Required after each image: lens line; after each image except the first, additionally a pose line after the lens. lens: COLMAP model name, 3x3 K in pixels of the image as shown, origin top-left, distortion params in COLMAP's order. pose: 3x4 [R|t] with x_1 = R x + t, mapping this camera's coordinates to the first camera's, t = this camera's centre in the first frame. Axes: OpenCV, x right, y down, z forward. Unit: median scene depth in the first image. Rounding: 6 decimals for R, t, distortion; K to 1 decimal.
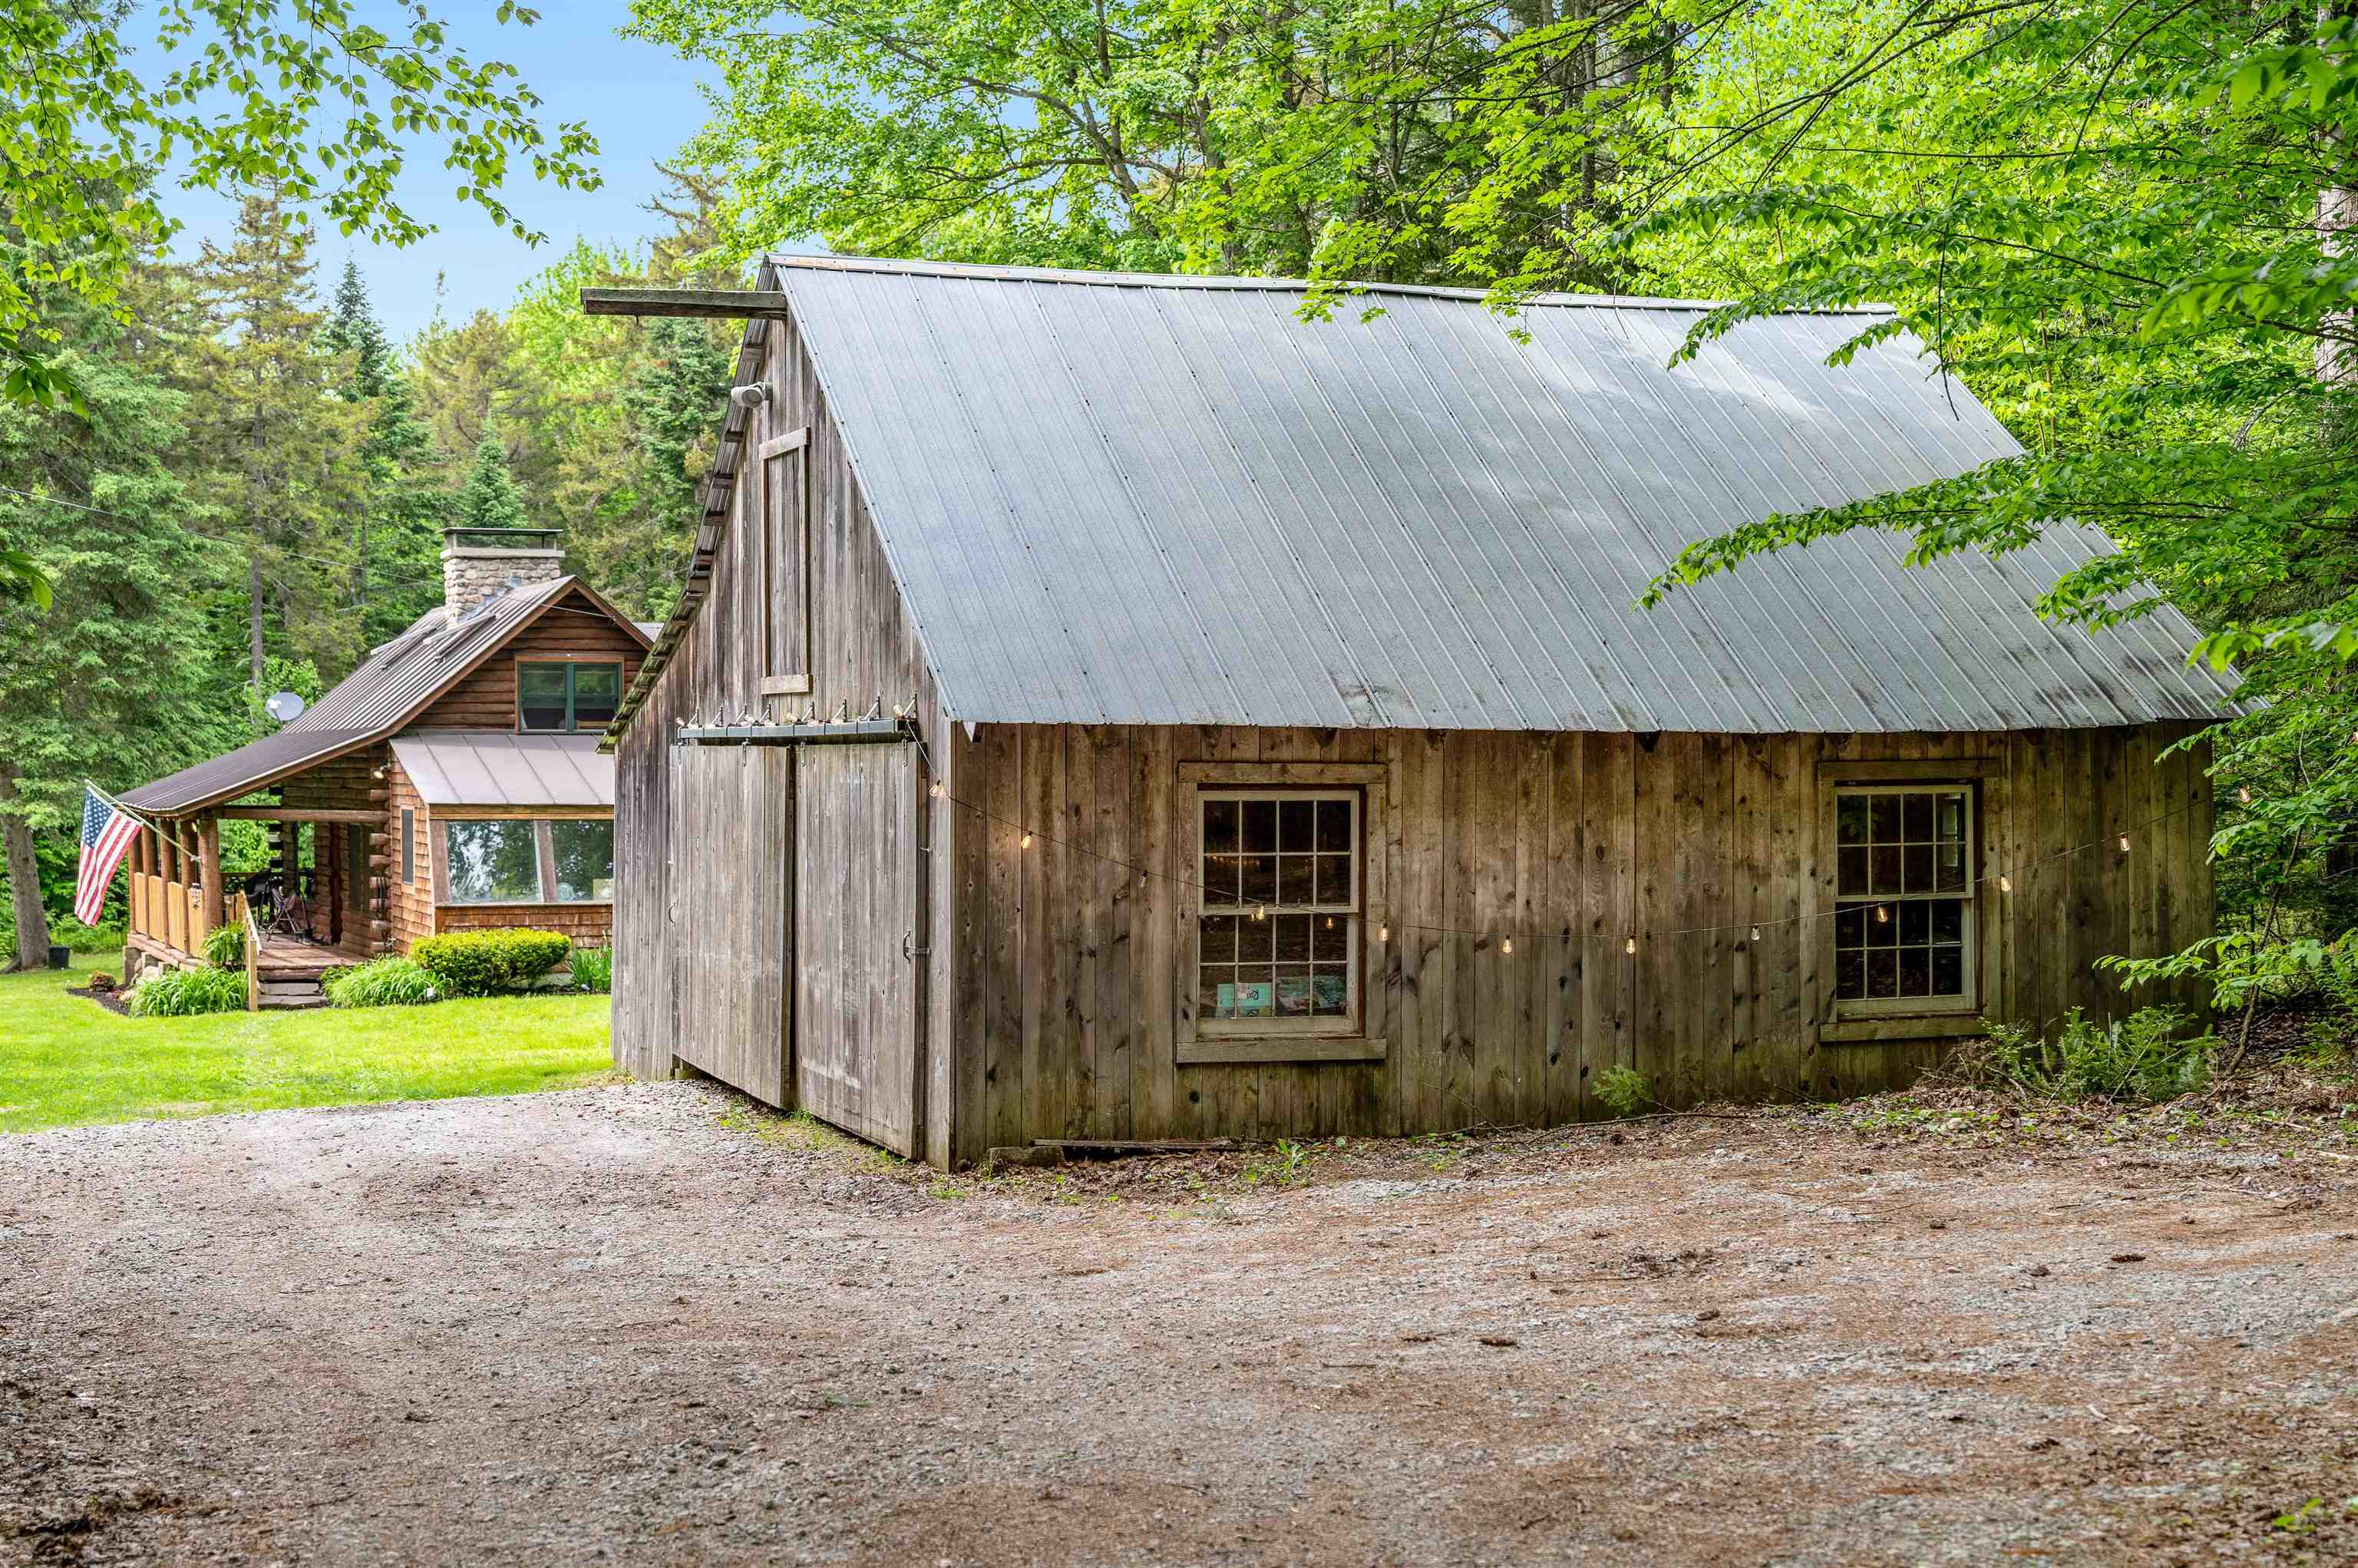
lens RADIAL K [[3264.0, 0, 1184.9], [0, 3264.0, 840.3], [0, 0, 1]] dist [0.006893, 0.000000]
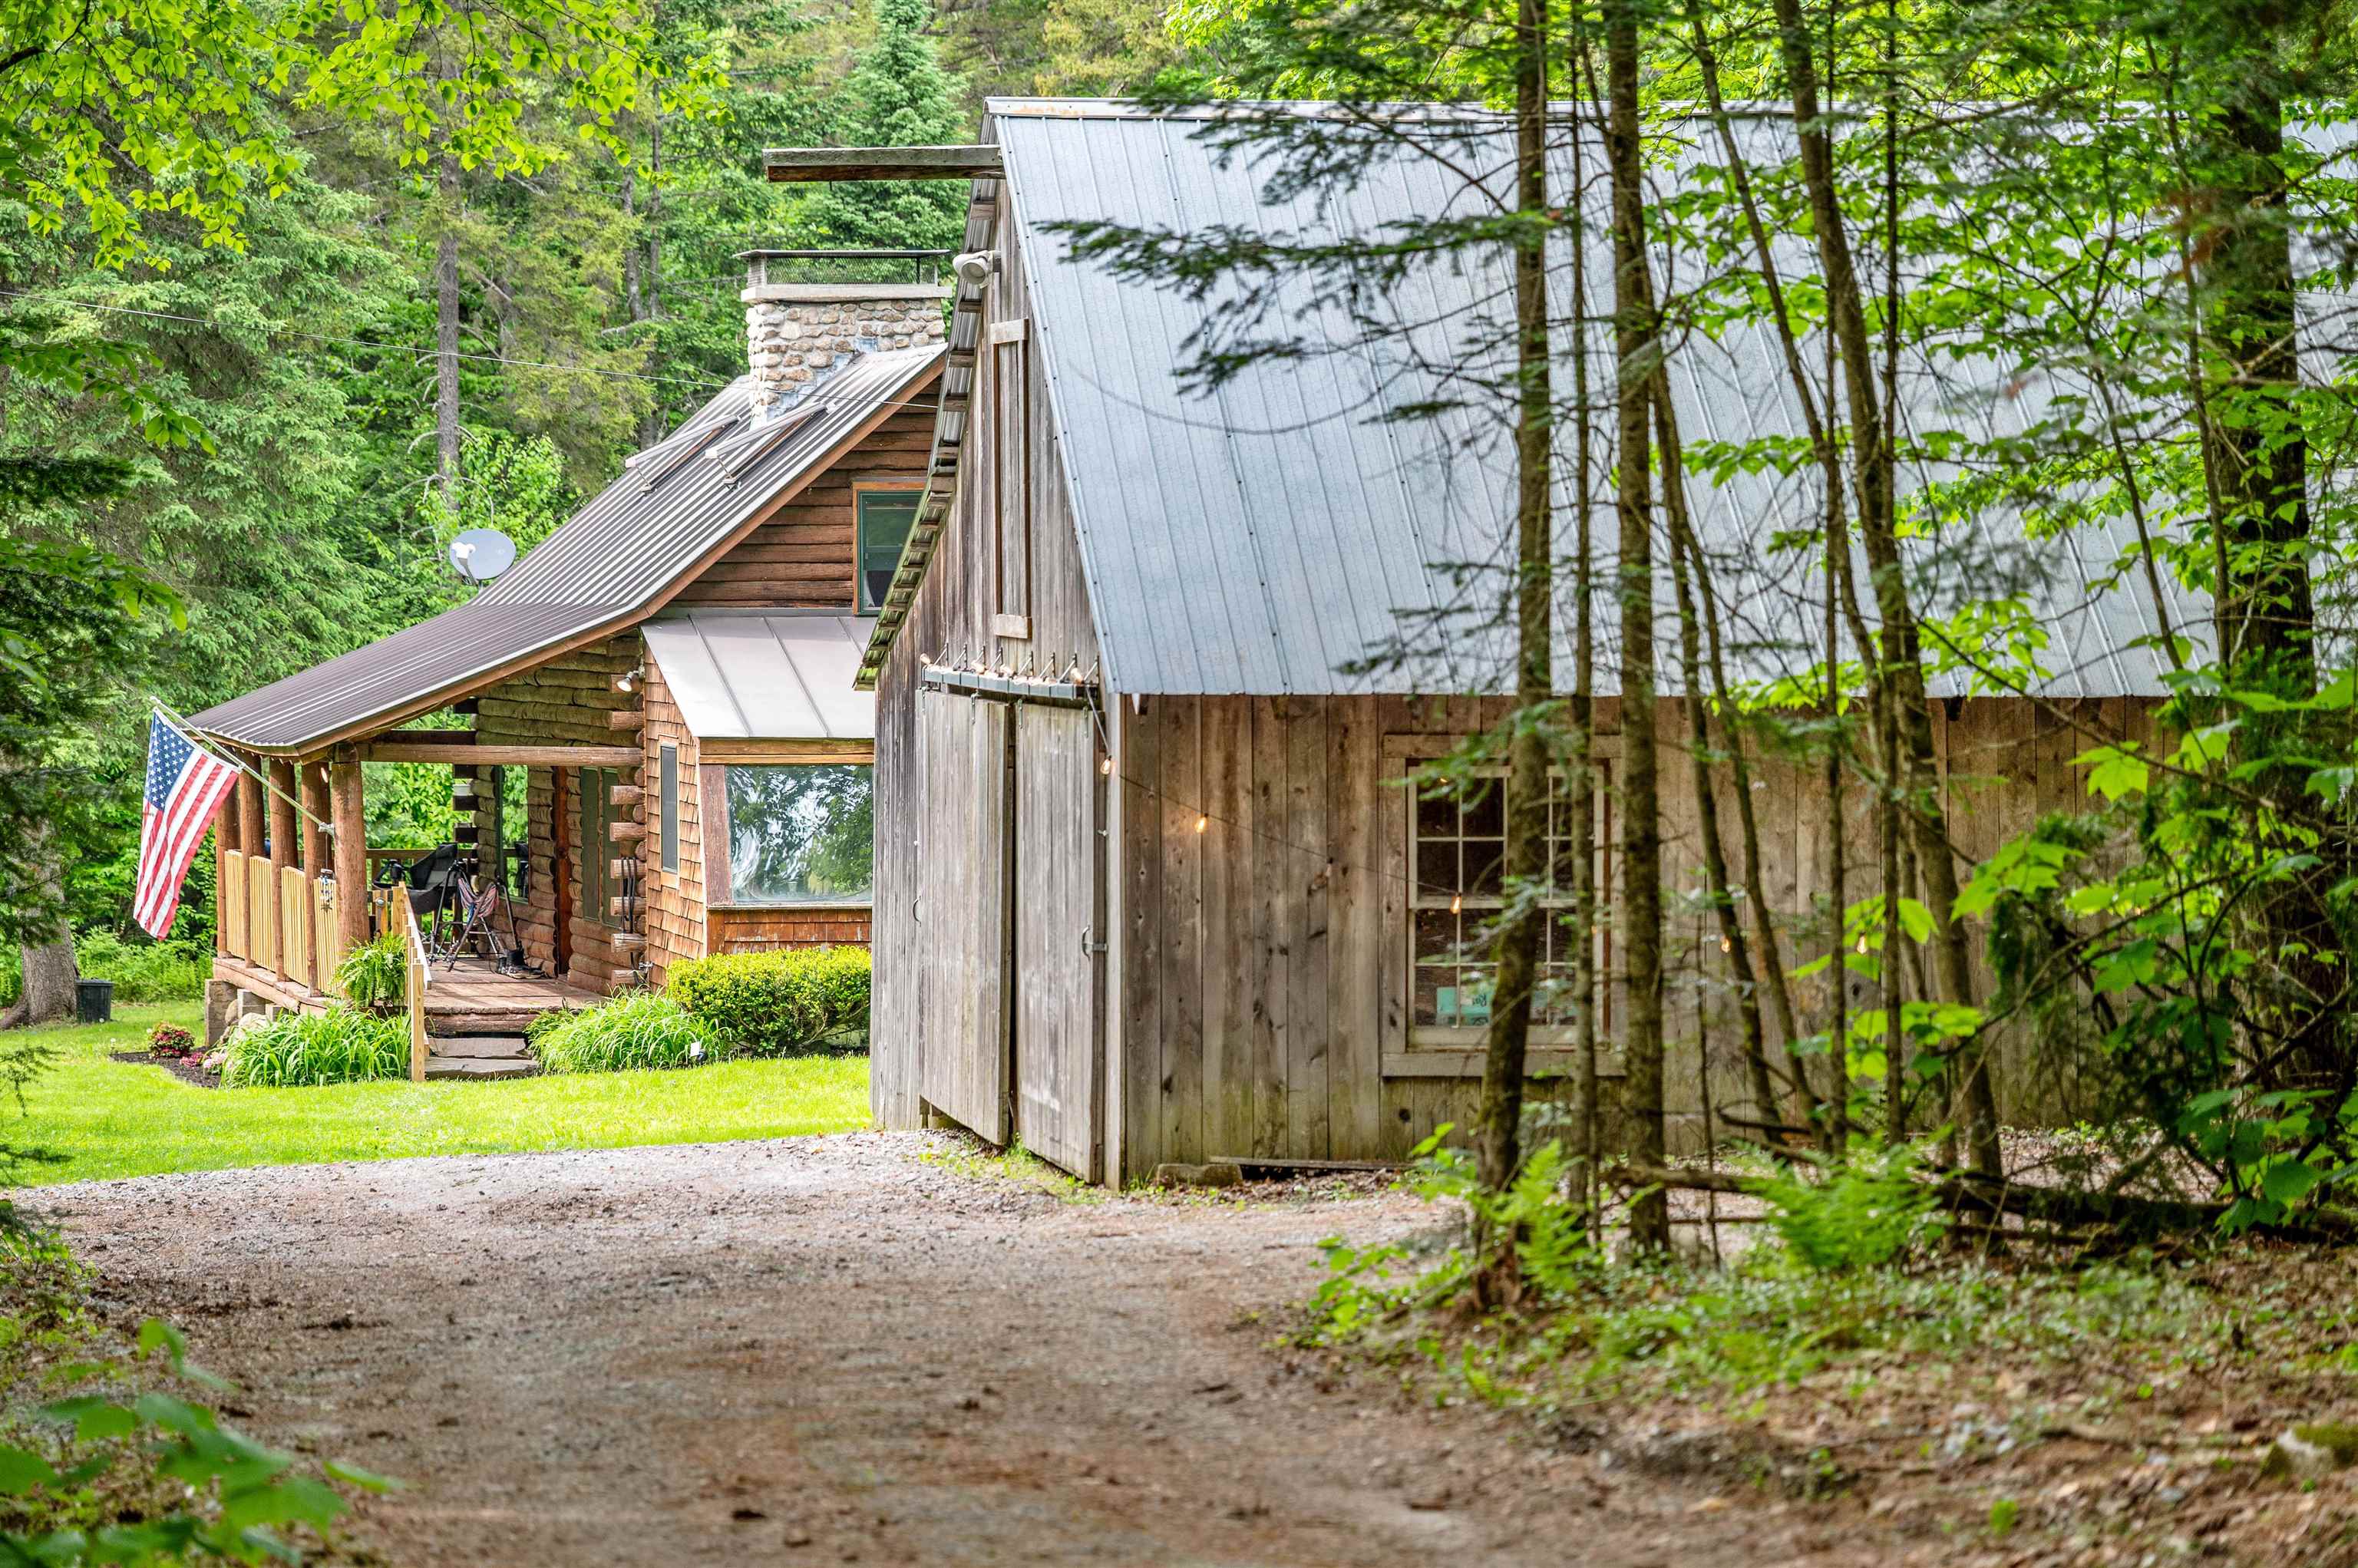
lens RADIAL K [[8118.3, 0, 1179.2], [0, 8118.3, 783.3], [0, 0, 1]] dist [0.041270, 0.000000]
pose [[0.981693, 0.001447, -0.190466, 0.134458], [-0.001118, 0.999998, 0.001834, -0.005474], [0.190469, -0.001588, 0.981692, -0.432667]]
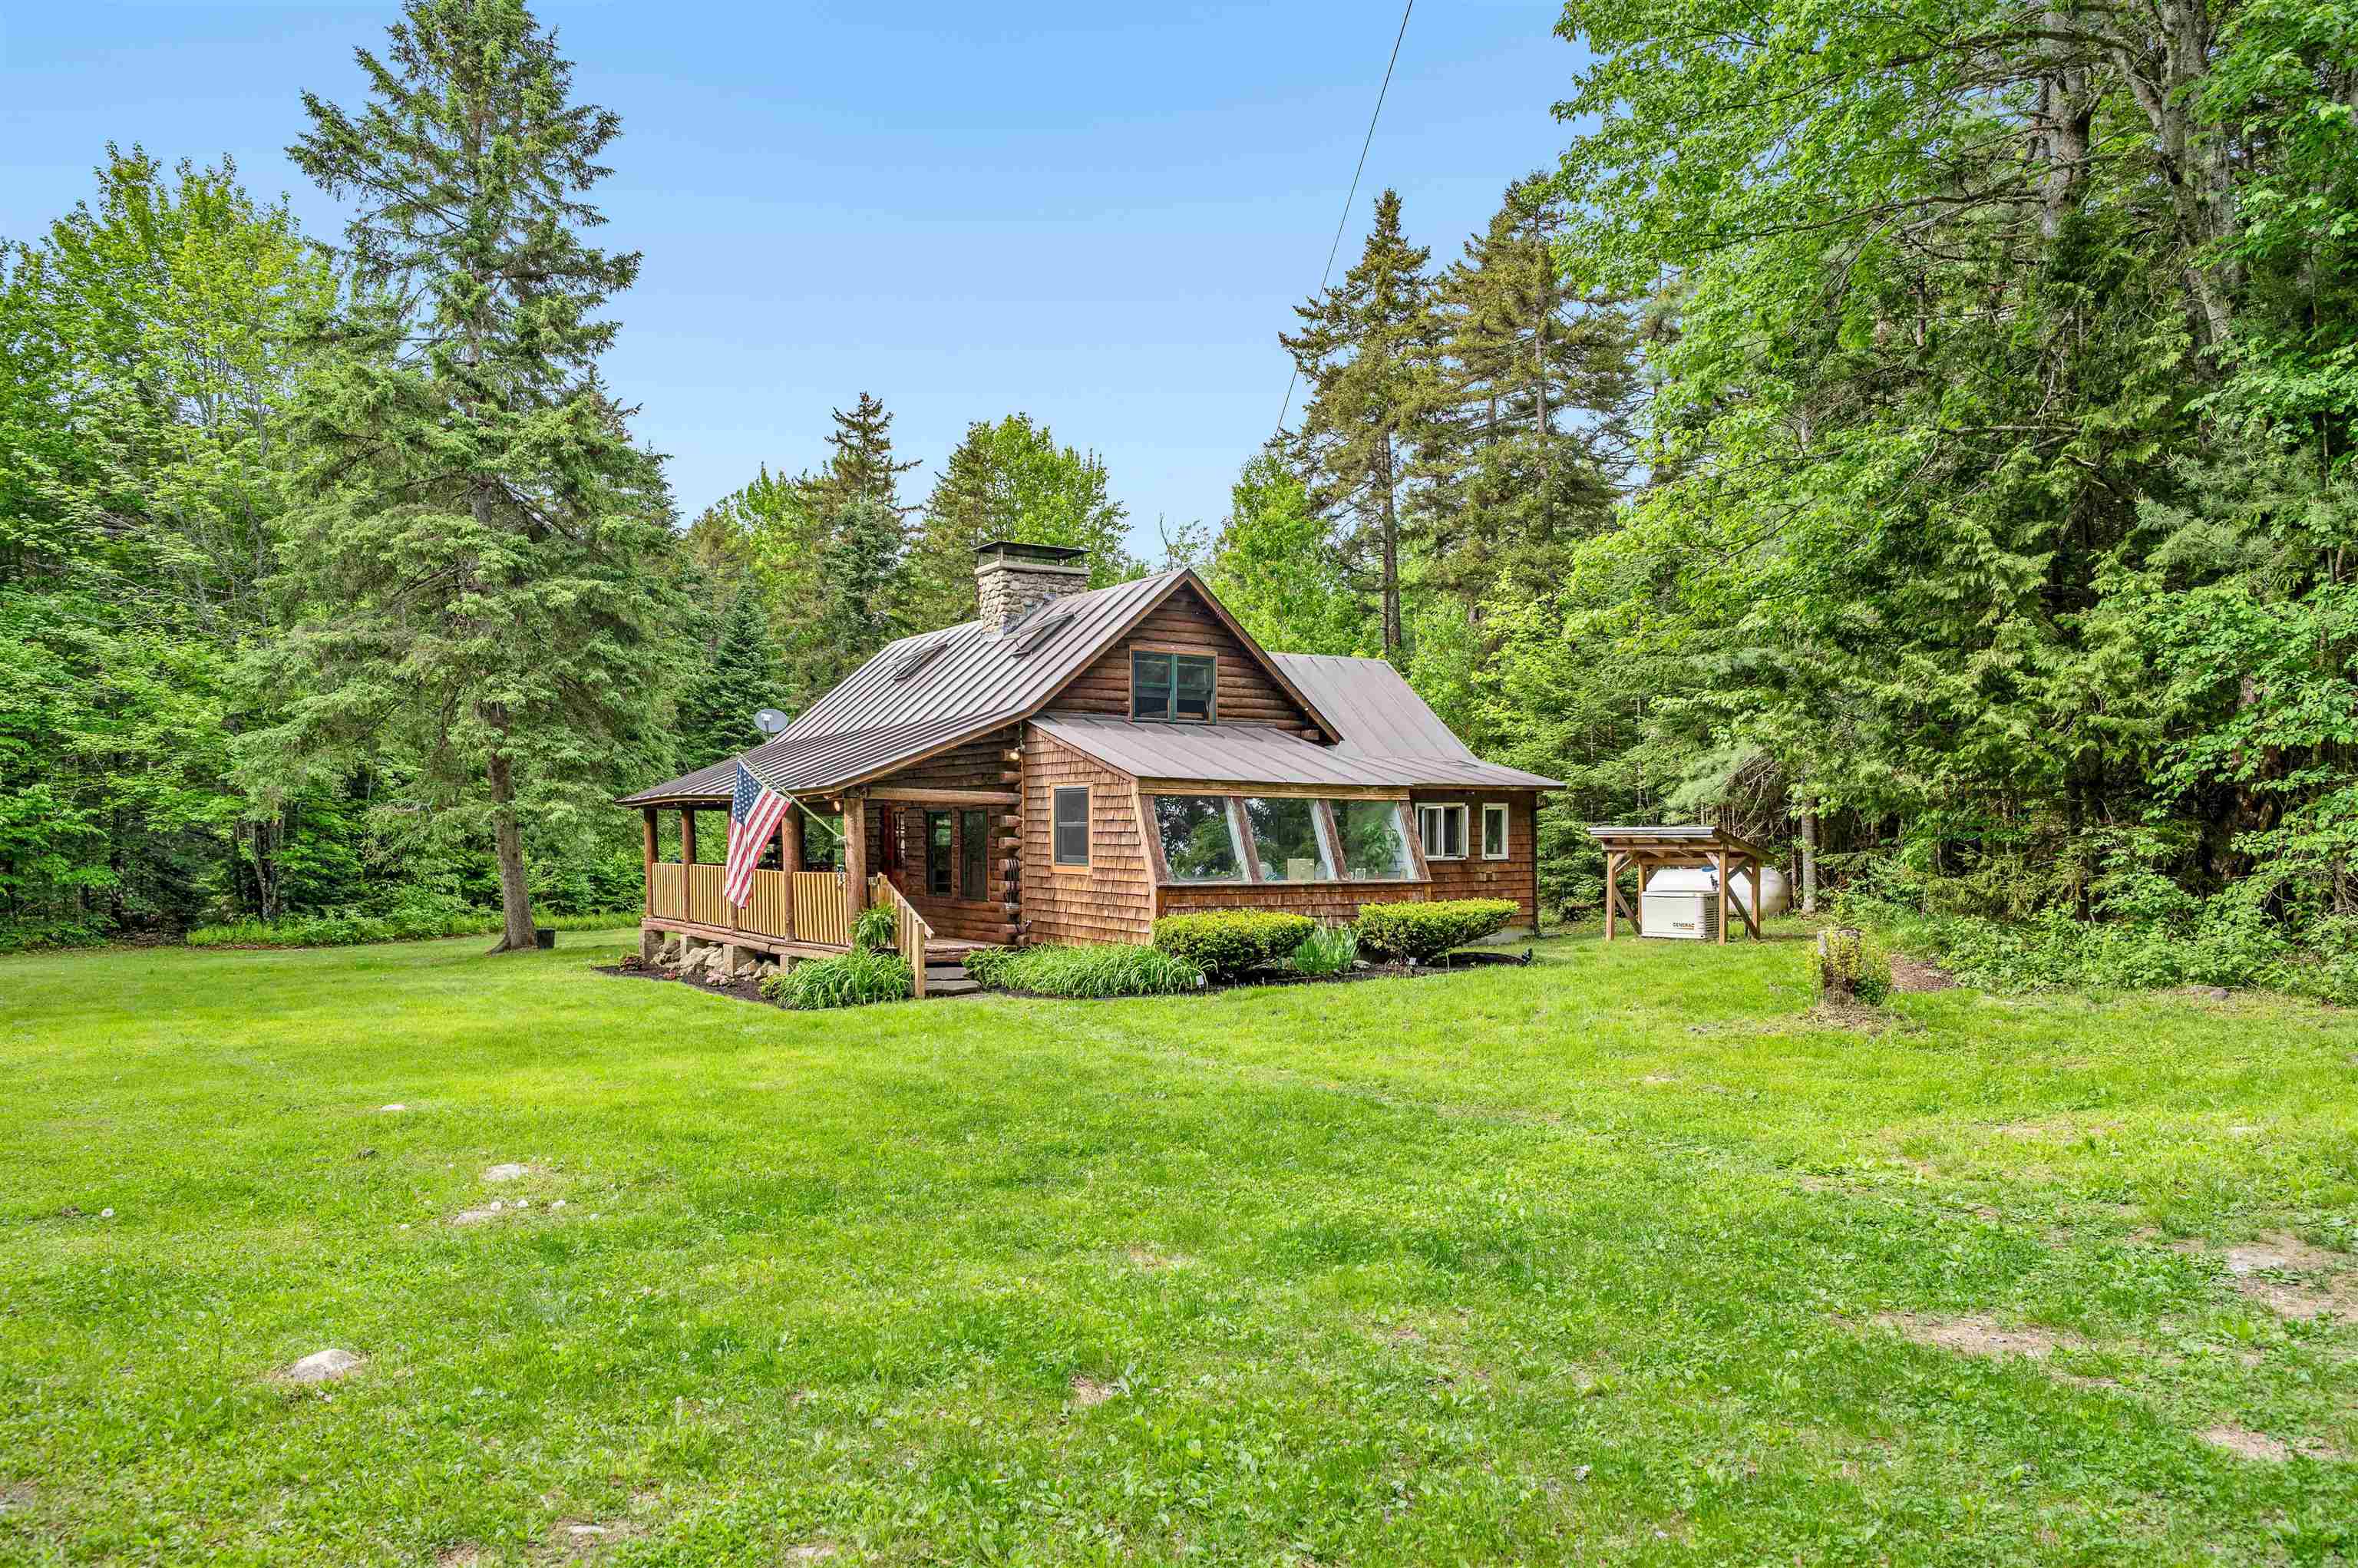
lens RADIAL K [[1594.9, 0, 1182.7], [0, 1594.9, 875.0], [0, 0, 1]] dist [-0.004590, -0.000505]
pose [[0.985485, -0.000375, 0.169761, -0.286378], [-0.000129, 0.999996, 0.002961, 0.015038], [-0.169762, -0.002940, 0.985481, 0.526926]]
